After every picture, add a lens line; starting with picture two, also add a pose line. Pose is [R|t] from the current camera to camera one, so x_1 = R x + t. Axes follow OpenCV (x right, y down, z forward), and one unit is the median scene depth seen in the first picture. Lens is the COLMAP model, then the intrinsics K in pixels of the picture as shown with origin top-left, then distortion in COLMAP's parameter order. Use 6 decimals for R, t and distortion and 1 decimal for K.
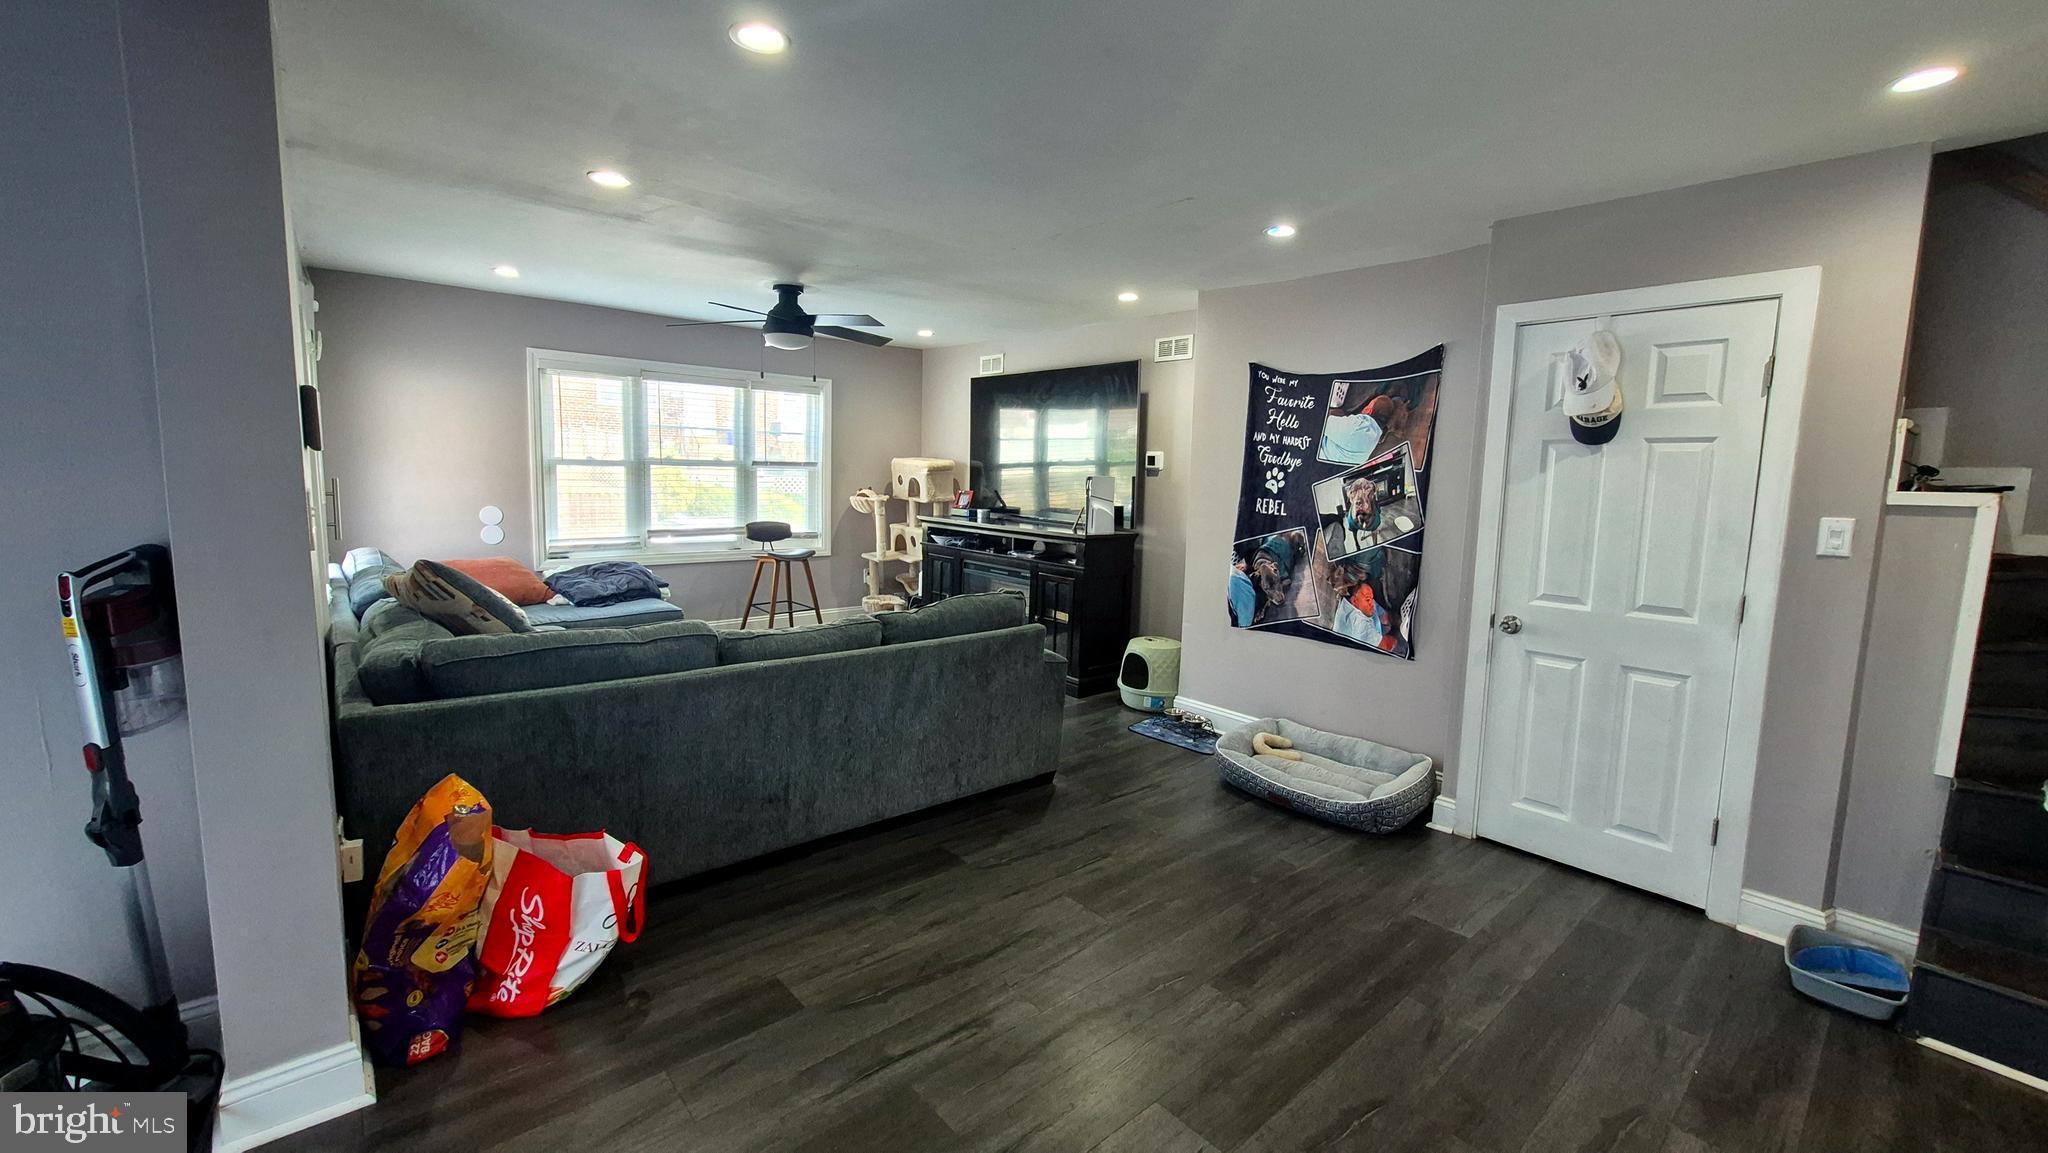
lens RADIAL K [[803.8, 0, 1023.1], [0, 803.8, 570.6], [0, 0, 1]] dist [-0.003236, -0.000303]
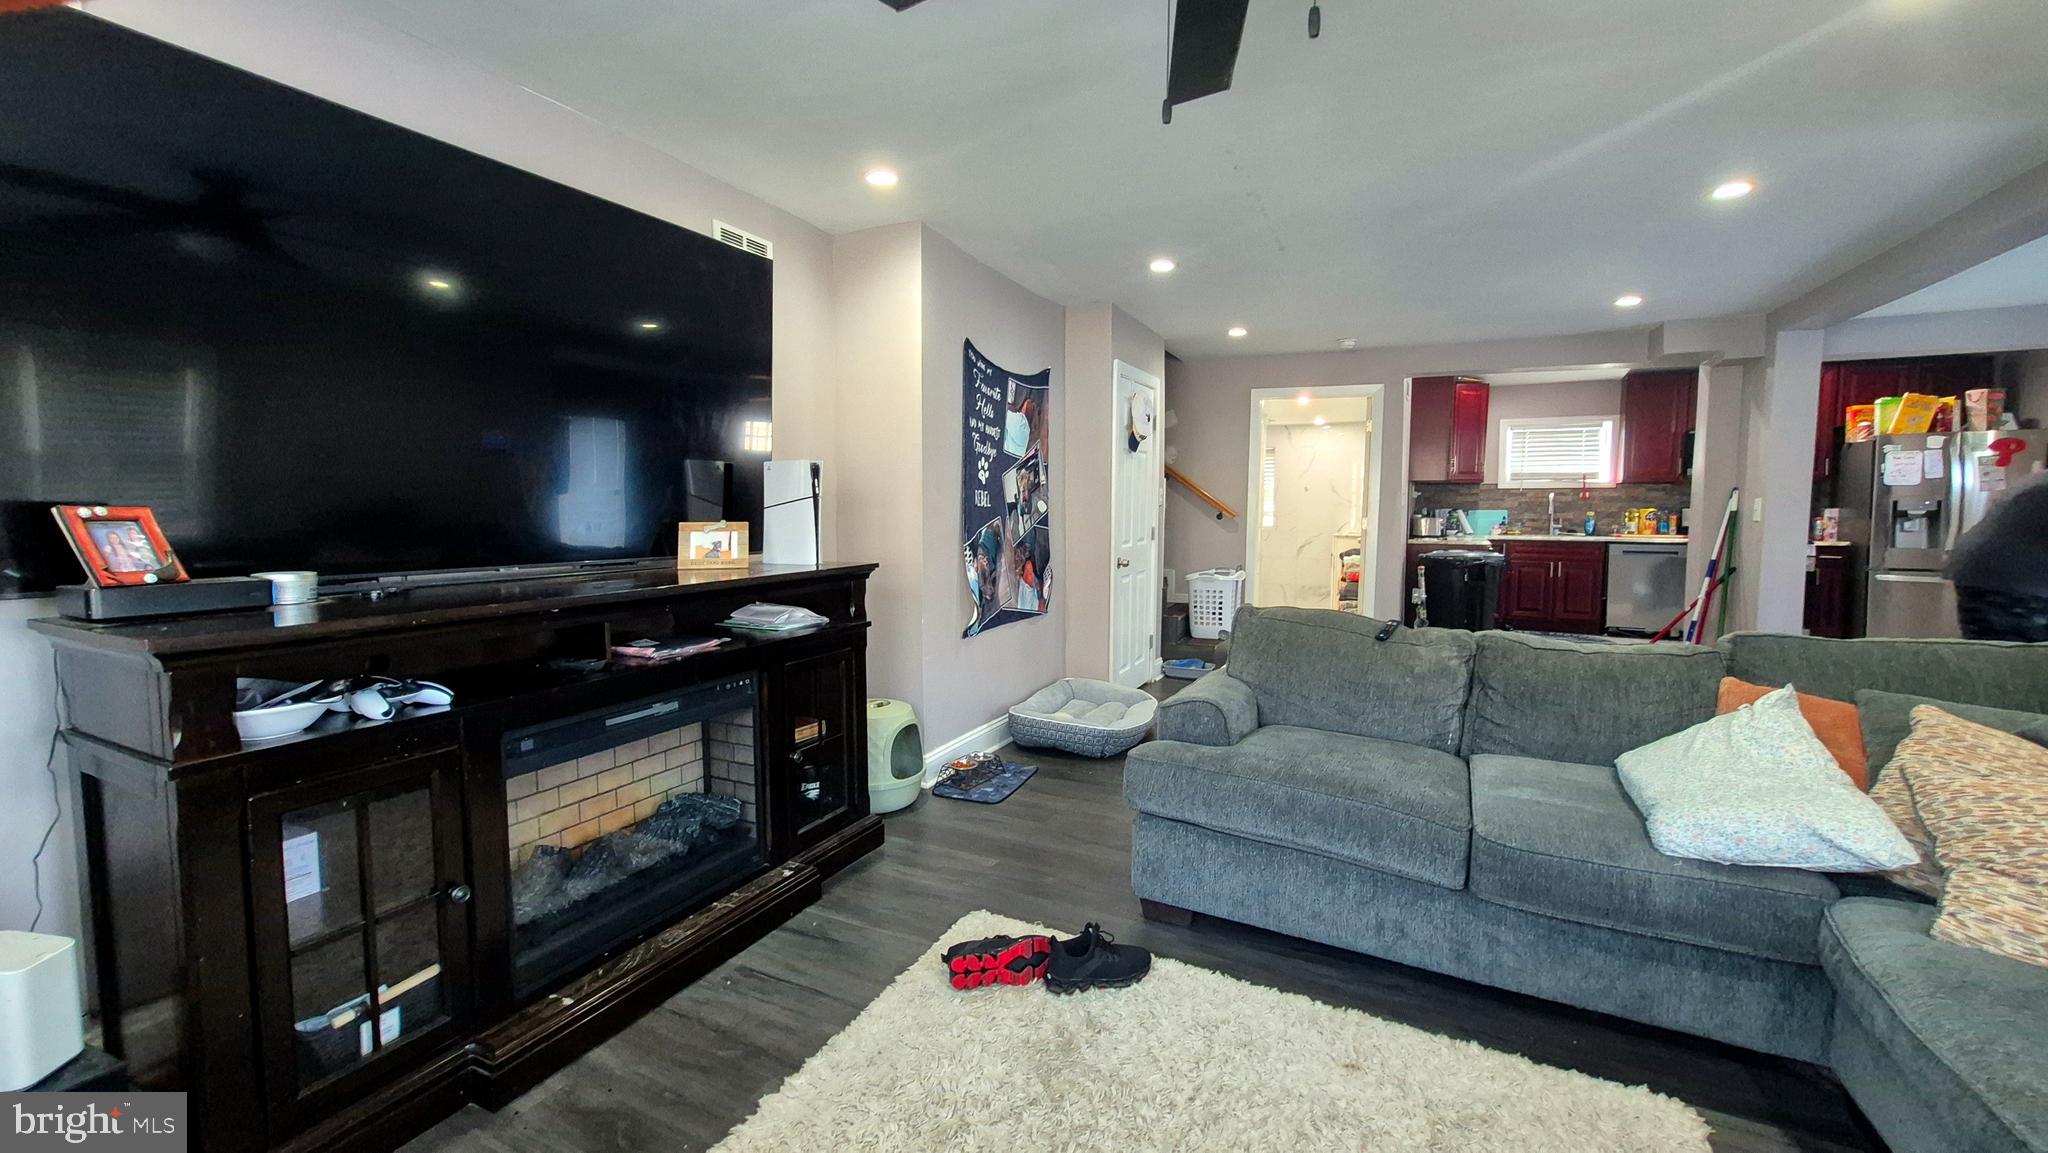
lens RADIAL K [[803.8, 0, 1020.3], [0, 803.8, 557.5], [0, 0, 1]] dist [-0.003236, -0.000303]
pose [[-0.374606, -0.089420, 0.922862, -0.533959], [0.105446, 0.984772, 0.138222, -0.124832], [-0.921168, 0.149091, -0.359473, 1.193362]]
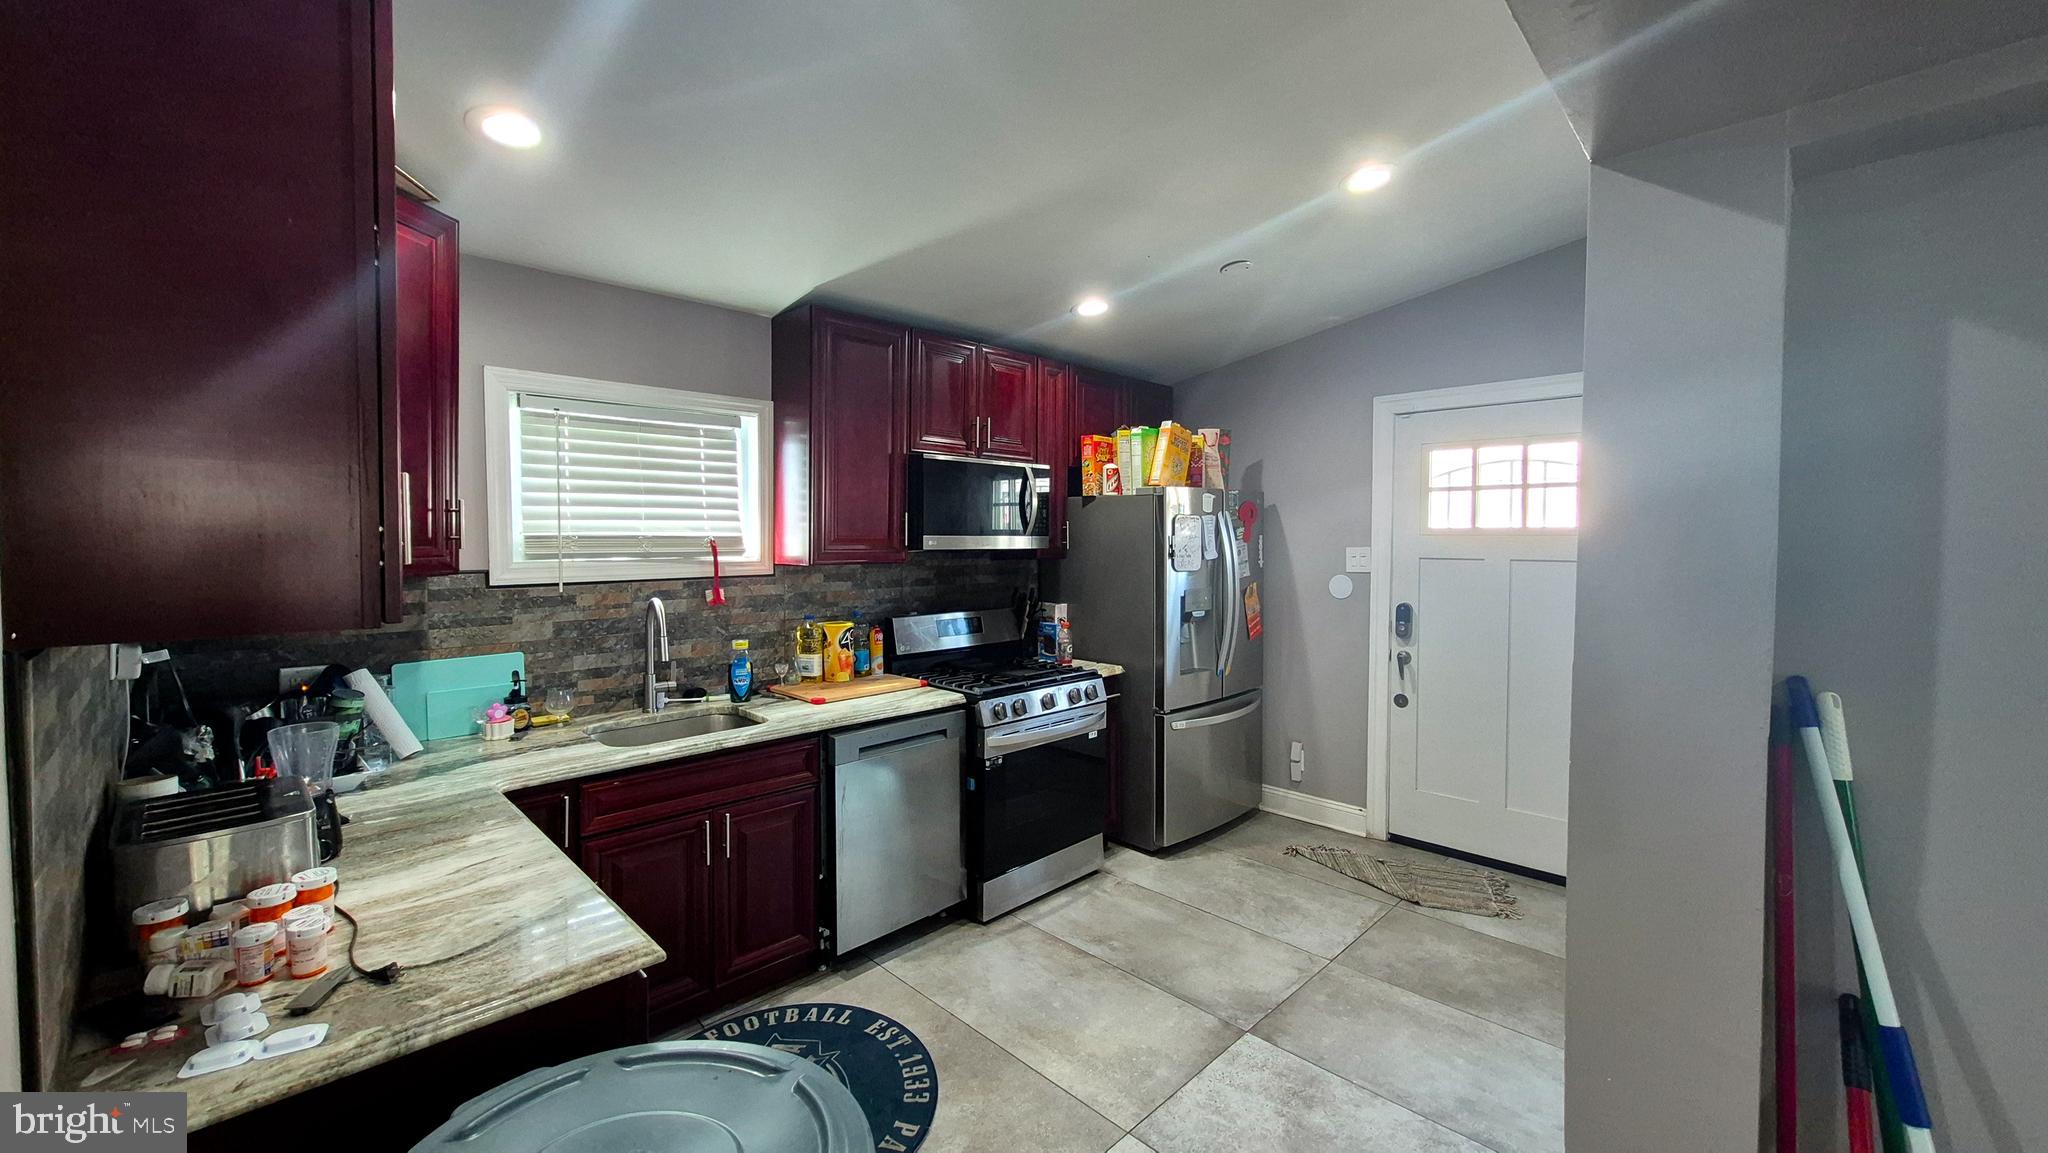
lens RADIAL K [[803.8, 0, 1014.3], [0, 803.8, 556.6], [0, 0, 1]] dist [-0.003236, -0.000303]
pose [[-0.996310, -0.020861, -0.083254, -0.198454], [-0.033025, 0.988507, 0.147524, -0.091597], [0.079220, 0.149730, -0.985548, 0.814775]]
